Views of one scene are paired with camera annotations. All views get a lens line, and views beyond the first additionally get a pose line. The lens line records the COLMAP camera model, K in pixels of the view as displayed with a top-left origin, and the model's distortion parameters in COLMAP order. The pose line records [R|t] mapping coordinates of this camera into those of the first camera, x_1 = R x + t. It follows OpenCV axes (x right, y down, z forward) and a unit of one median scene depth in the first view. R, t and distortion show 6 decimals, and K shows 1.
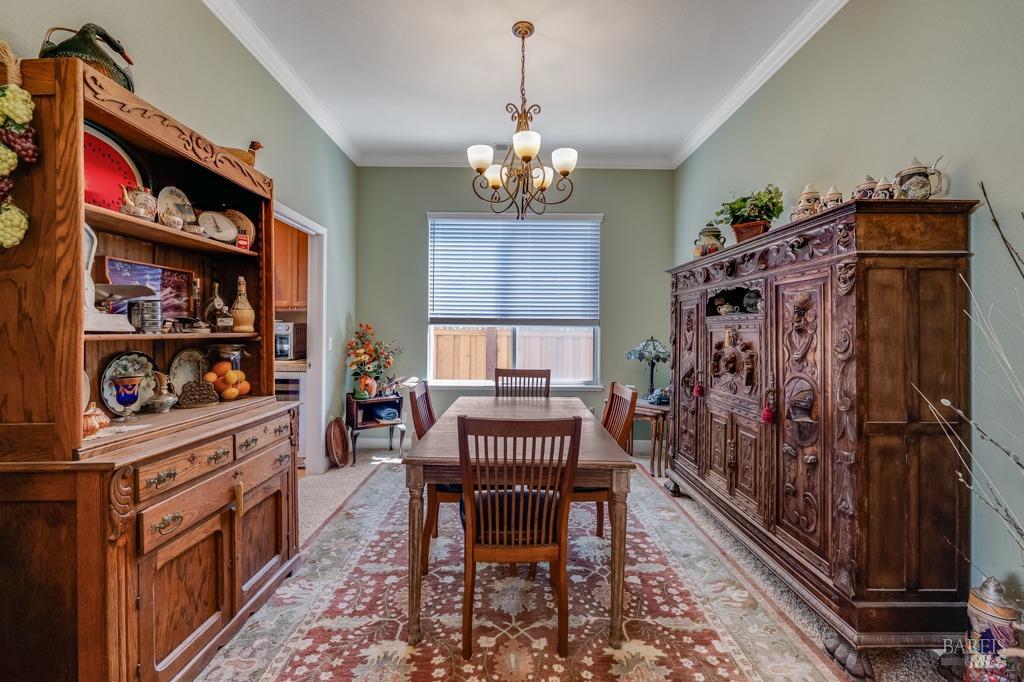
lens RADIAL K [[415.5, 0, 512.2], [0, 415.5, 327.9], [0, 0, 1]] dist [0.000334, 0.000116]
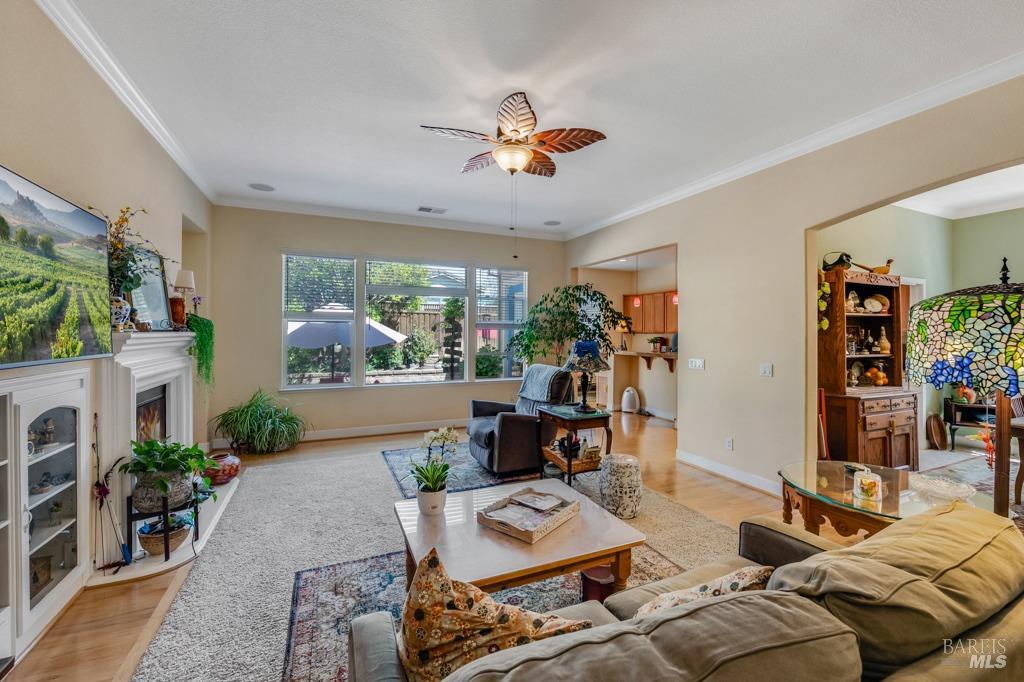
lens RADIAL K [[420.9, 0, 509.0], [0, 420.9, 335.3], [0, 0, 1]] dist [-0.010395, 0.000037]
pose [[0.399863, -0.007288, -0.916546, 0.504221], [0.007593, 0.999960, -0.004638, -0.086553], [0.916543, -0.005104, 0.399903, -1.535347]]
